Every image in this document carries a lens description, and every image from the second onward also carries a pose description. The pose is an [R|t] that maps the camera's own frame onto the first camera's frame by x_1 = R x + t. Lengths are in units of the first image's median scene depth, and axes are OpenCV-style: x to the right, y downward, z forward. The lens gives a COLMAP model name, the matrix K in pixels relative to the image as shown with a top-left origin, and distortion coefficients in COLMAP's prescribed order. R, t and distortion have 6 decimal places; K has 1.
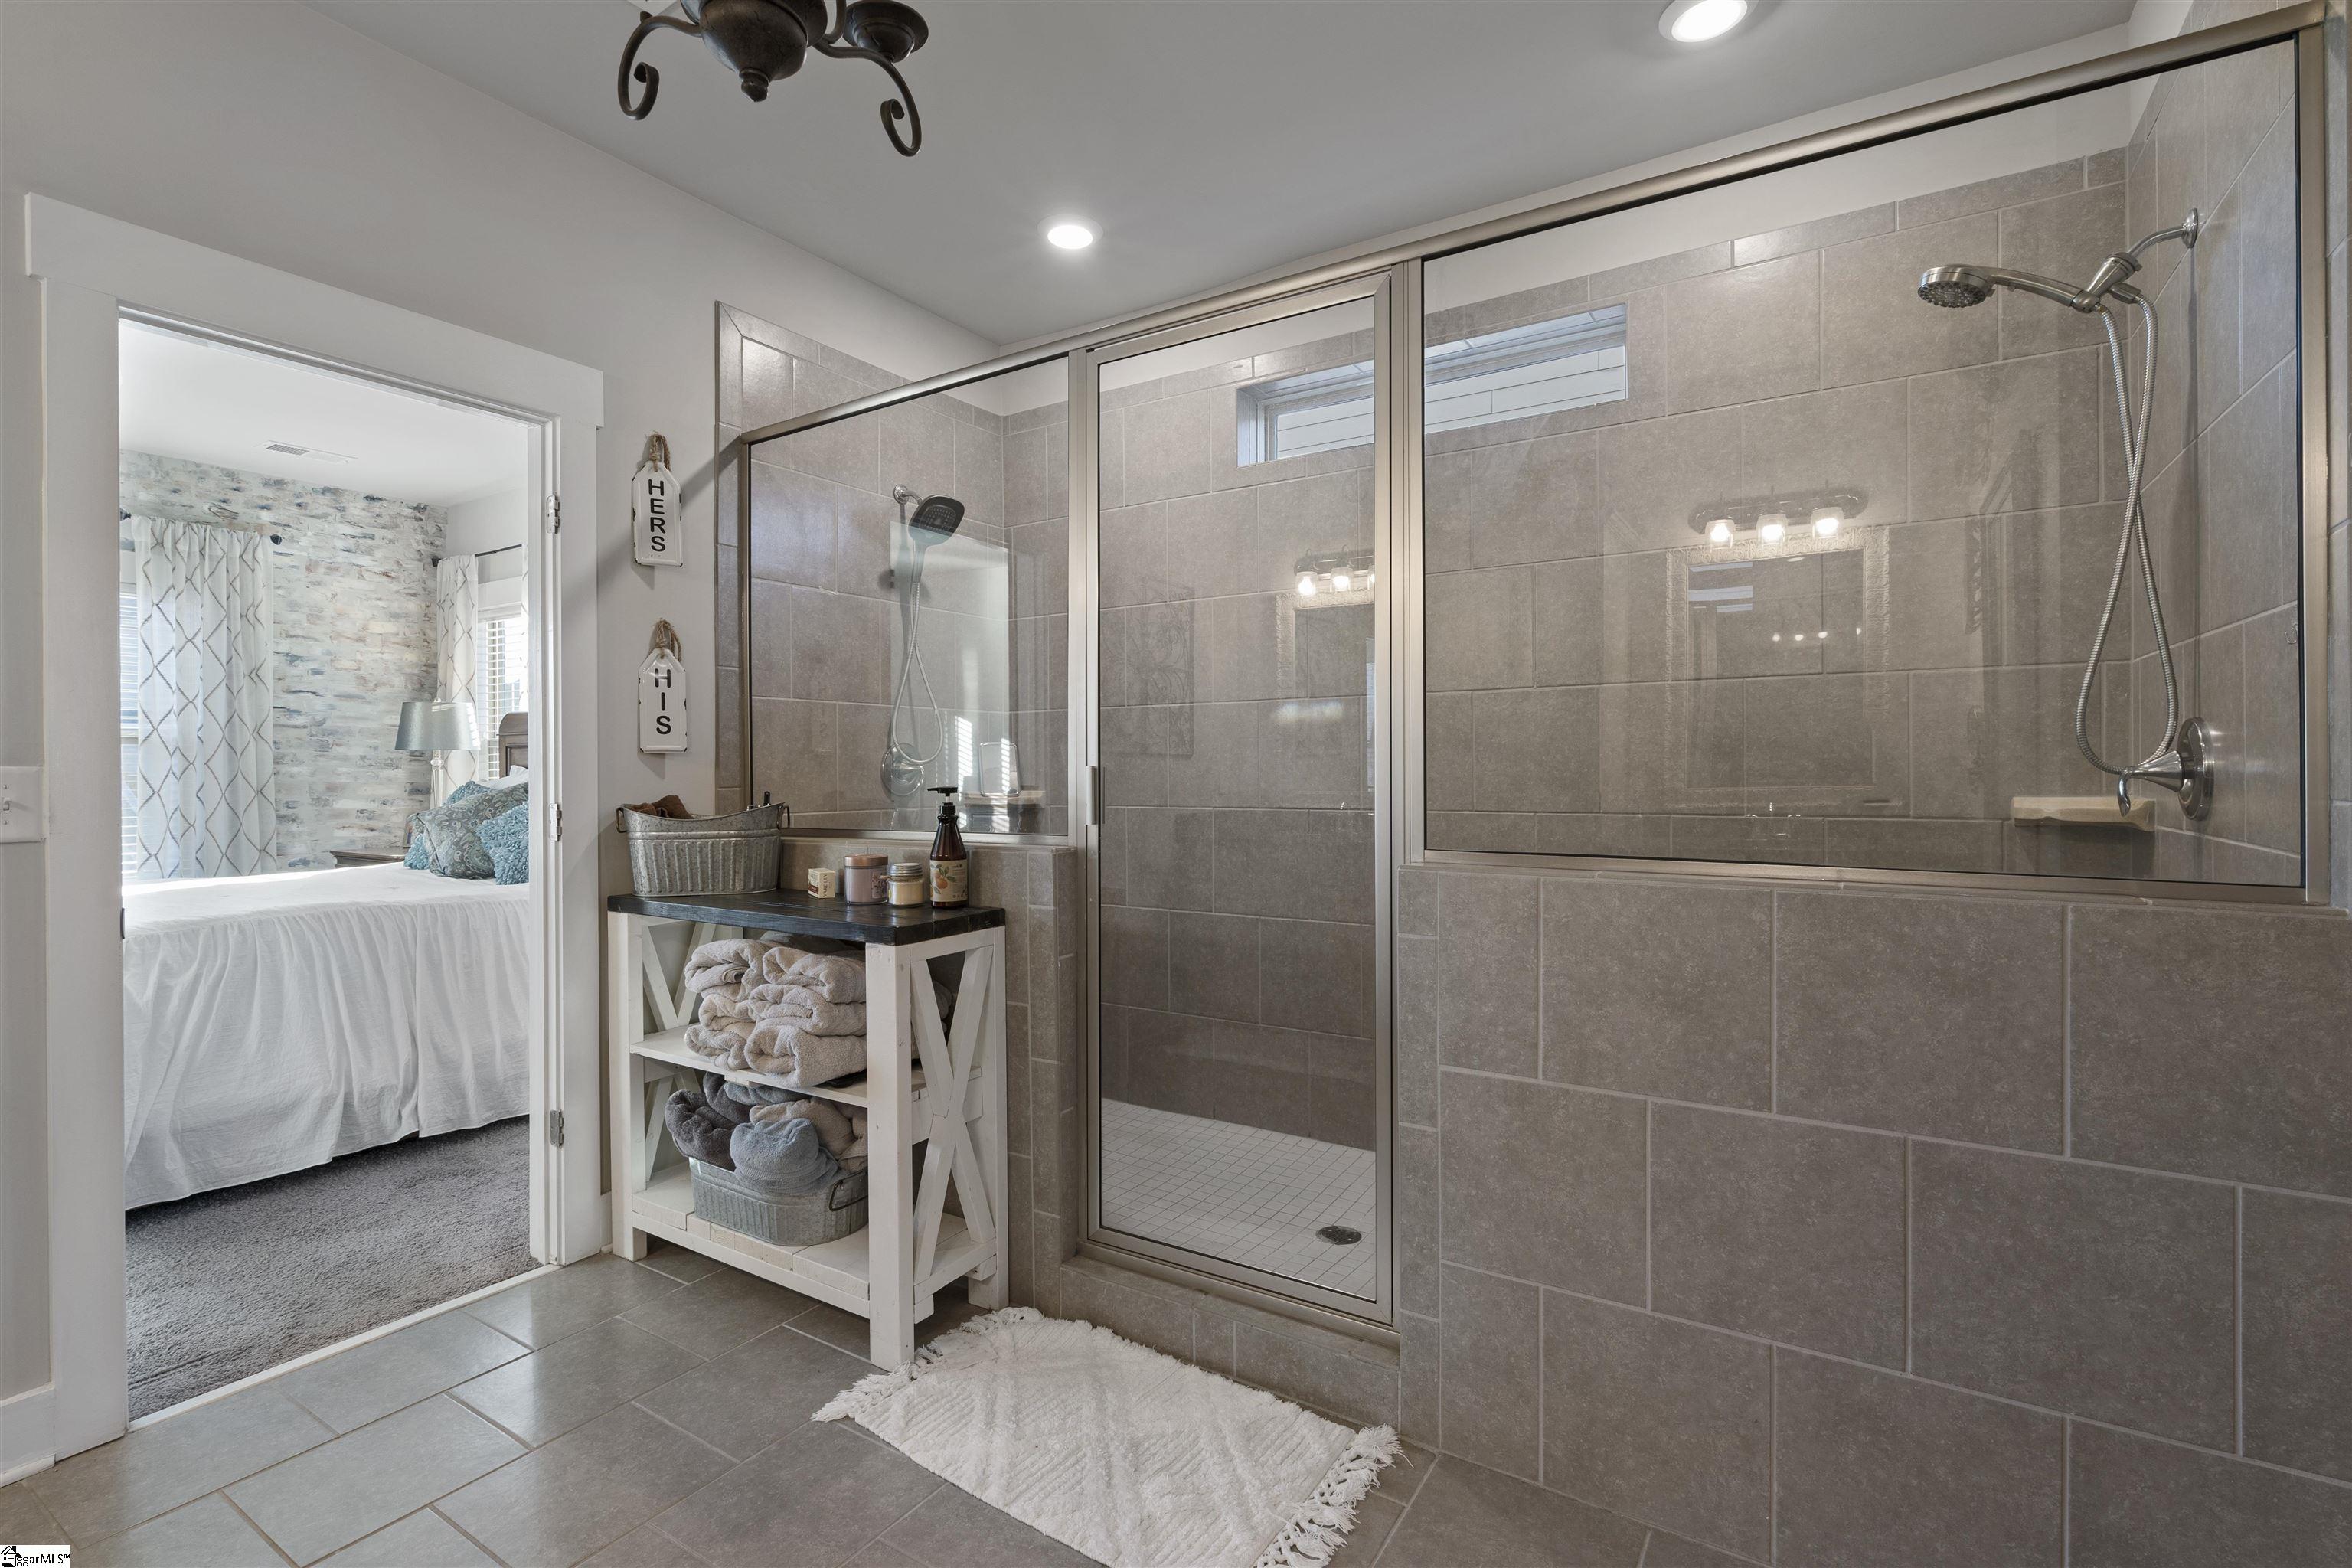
lens RADIAL K [[1057.0, 0, 1179.5], [0, 1057.0, 779.8], [0, 0, 1]] dist [-0.003950, 0.000132]
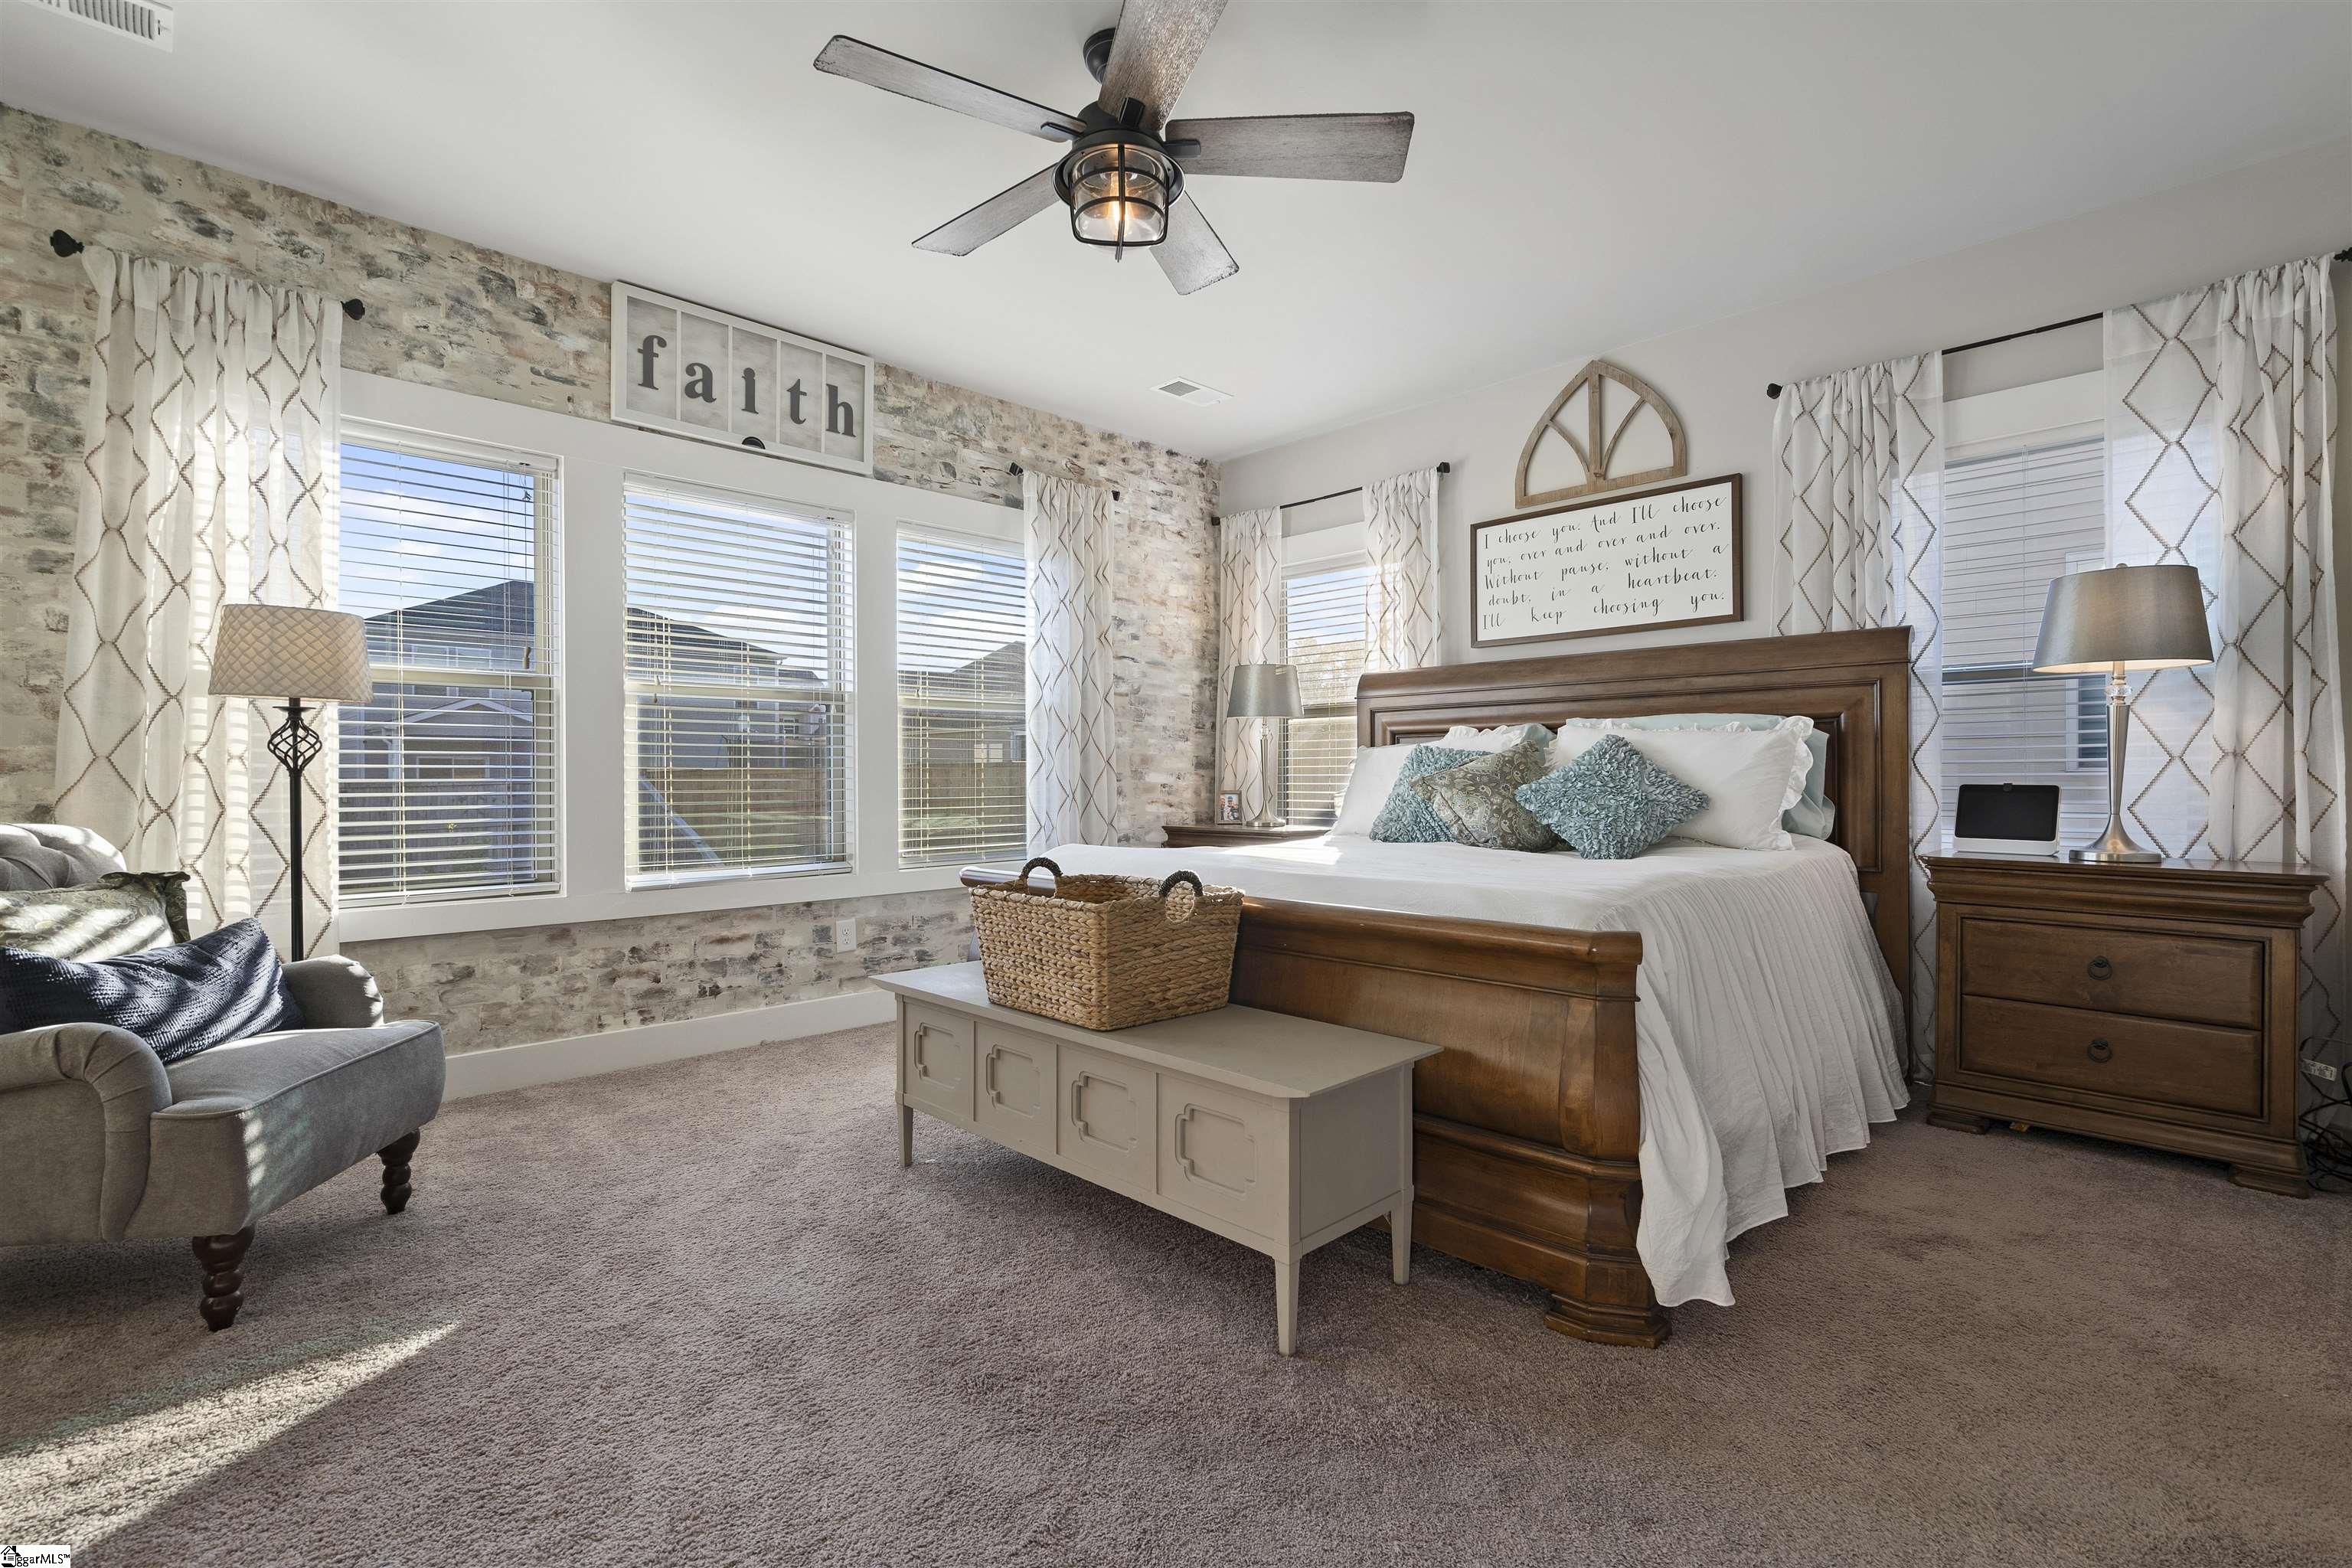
lens RADIAL K [[1057.0, 0, 1174.5], [0, 1057.0, 779.8], [0, 0, 1]] dist [-0.003950, 0.000132]
pose [[0.973341, 0.000507, -0.229362, -0.557027], [-0.002104, 0.999975, -0.006715, 0.031272], [0.229353, 0.007019, 0.973318, 0.087499]]
